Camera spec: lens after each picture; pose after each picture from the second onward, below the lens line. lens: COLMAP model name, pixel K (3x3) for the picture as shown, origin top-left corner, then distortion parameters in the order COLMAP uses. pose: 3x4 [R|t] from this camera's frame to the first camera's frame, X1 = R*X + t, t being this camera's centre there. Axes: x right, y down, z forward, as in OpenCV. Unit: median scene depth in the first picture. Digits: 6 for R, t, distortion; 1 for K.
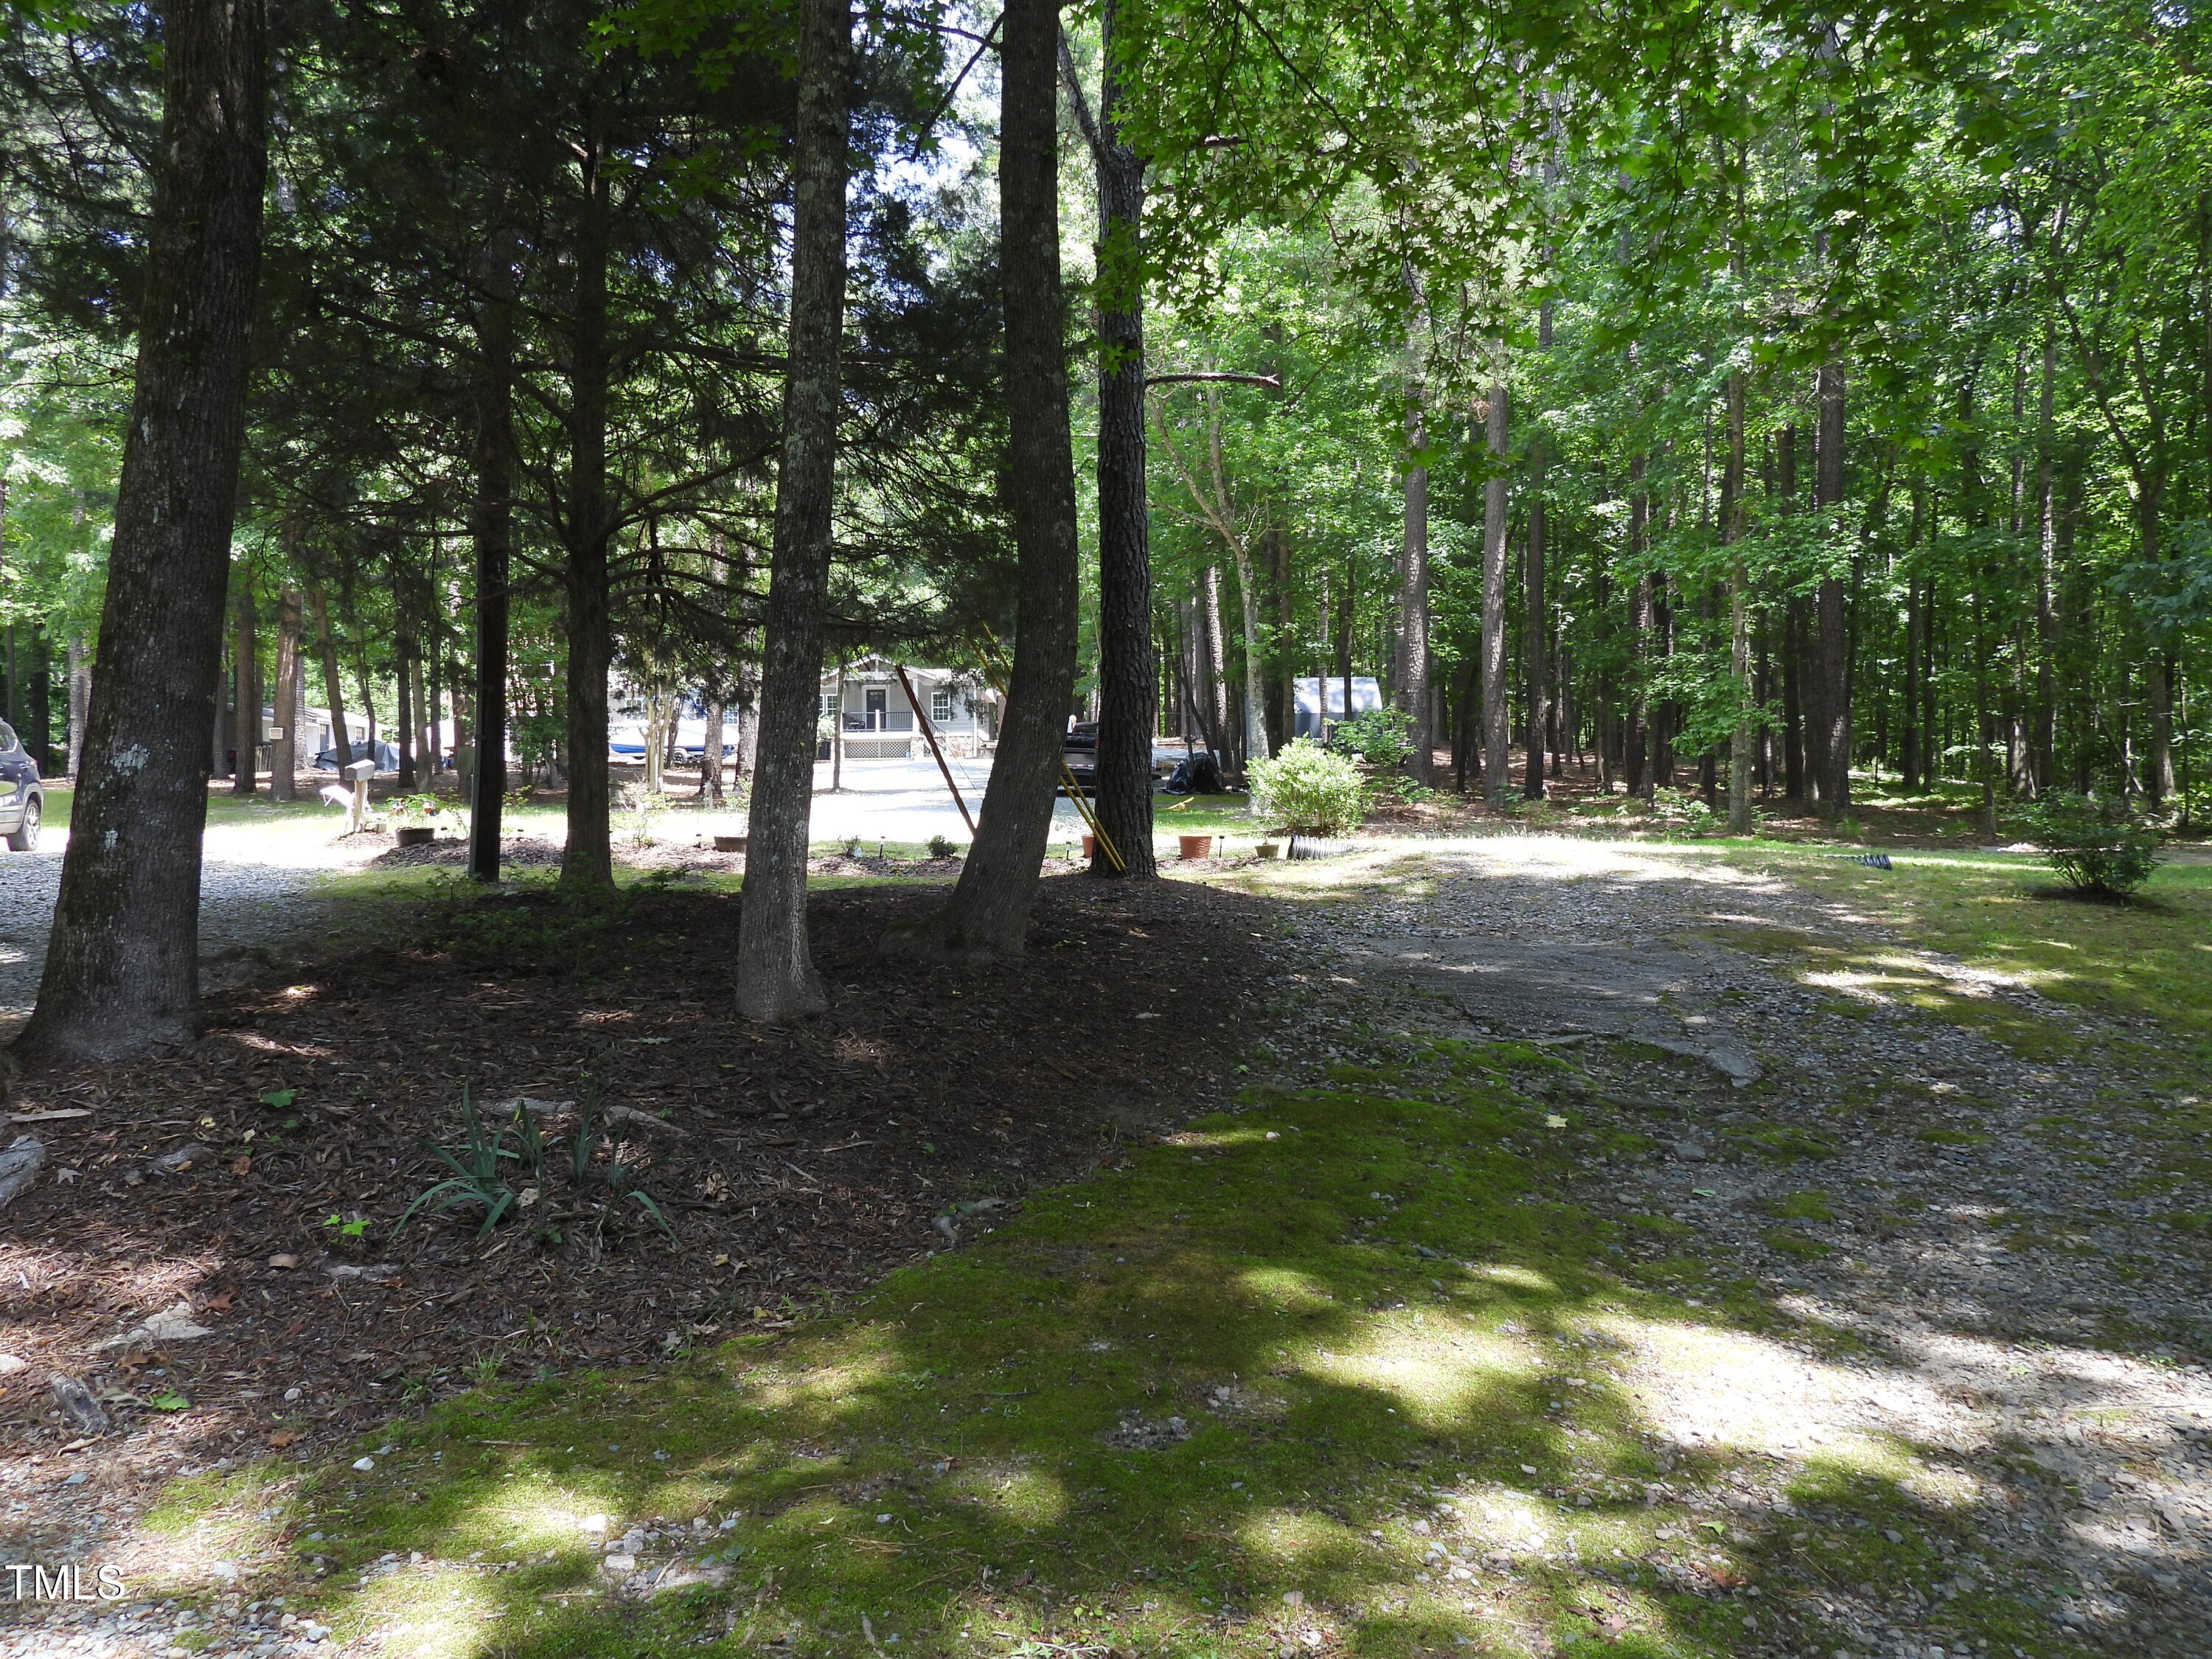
lens RADIAL K [[1675.6, 0, 1106.0], [0, 1675.6, 829.5], [0, 0, 1]] dist [-0.003090, 0.004544]
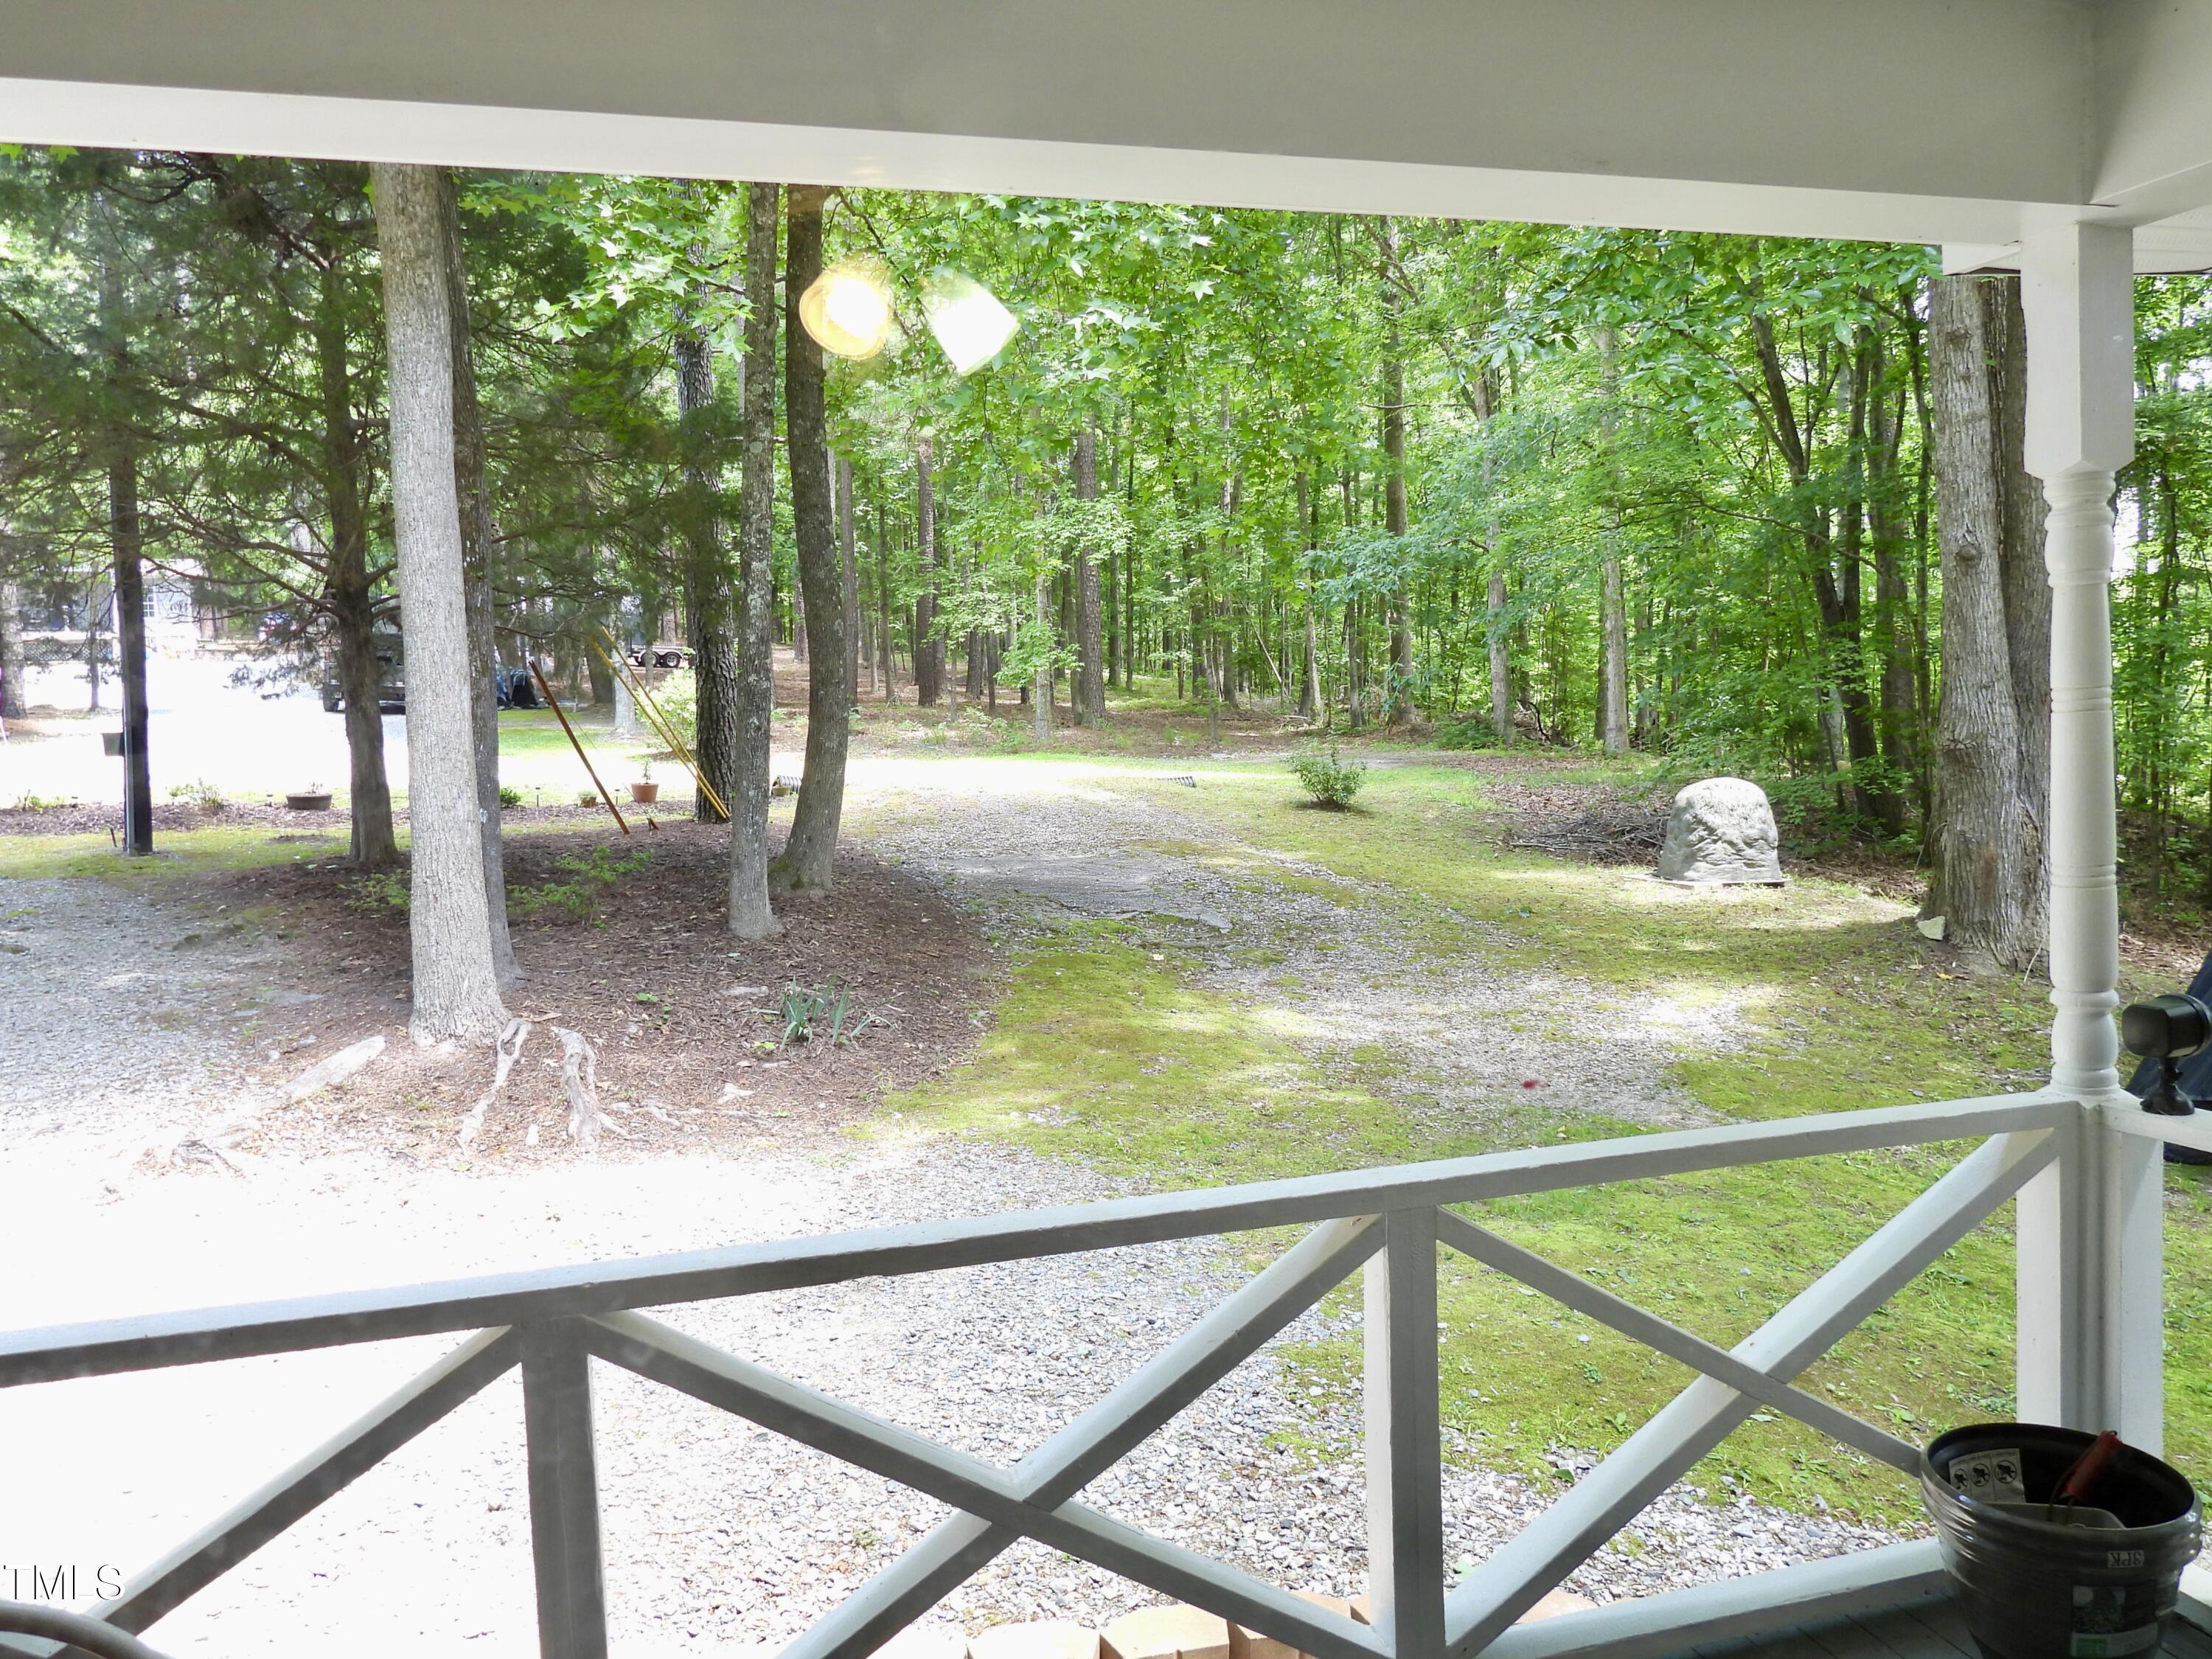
lens RADIAL K [[1675.6, 0, 1106.0], [0, 1675.6, 829.5], [0, 0, 1]] dist [-0.003090, 0.004544]
pose [[0.897787, -0.051424, 0.437418, -0.271495], [0.021656, 0.997113, 0.072776, -0.051486], [-0.439898, -0.055864, 0.896308, -0.314917]]
